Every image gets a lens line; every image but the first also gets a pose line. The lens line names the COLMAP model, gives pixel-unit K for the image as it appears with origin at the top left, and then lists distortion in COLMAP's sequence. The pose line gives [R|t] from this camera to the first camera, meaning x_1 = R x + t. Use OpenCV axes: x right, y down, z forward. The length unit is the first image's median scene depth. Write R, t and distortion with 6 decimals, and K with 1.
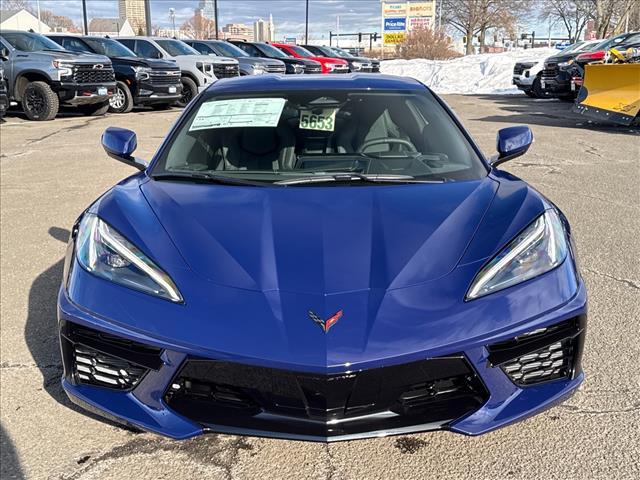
lens RADIAL K [[815.4, 0, 320.0], [0, 815.4, 240.2], [0, 0, 1]] dist [-0.000158, 0.000000]
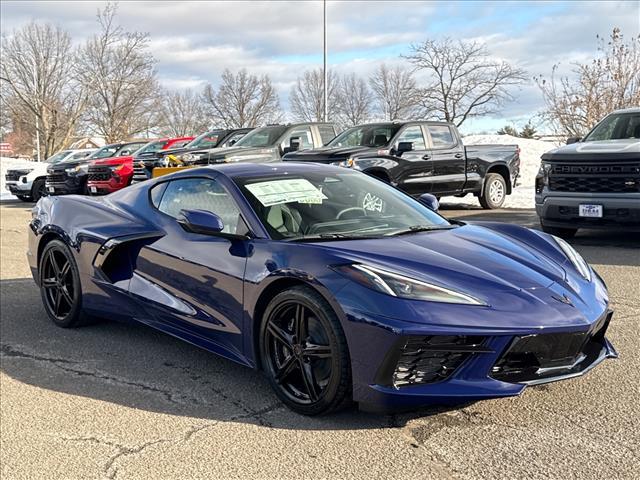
lens RADIAL K [[763.0, 0, 319.6], [0, 763.0, 240.0], [0, 0, 1]] dist [-0.009804, 0.000000]
pose [[0.754504, -0.067132, 0.652853, -0.110777], [0.148263, 0.986474, -0.069911, 0.000757], [-0.639329, 0.149542, 0.754252, 0.012128]]
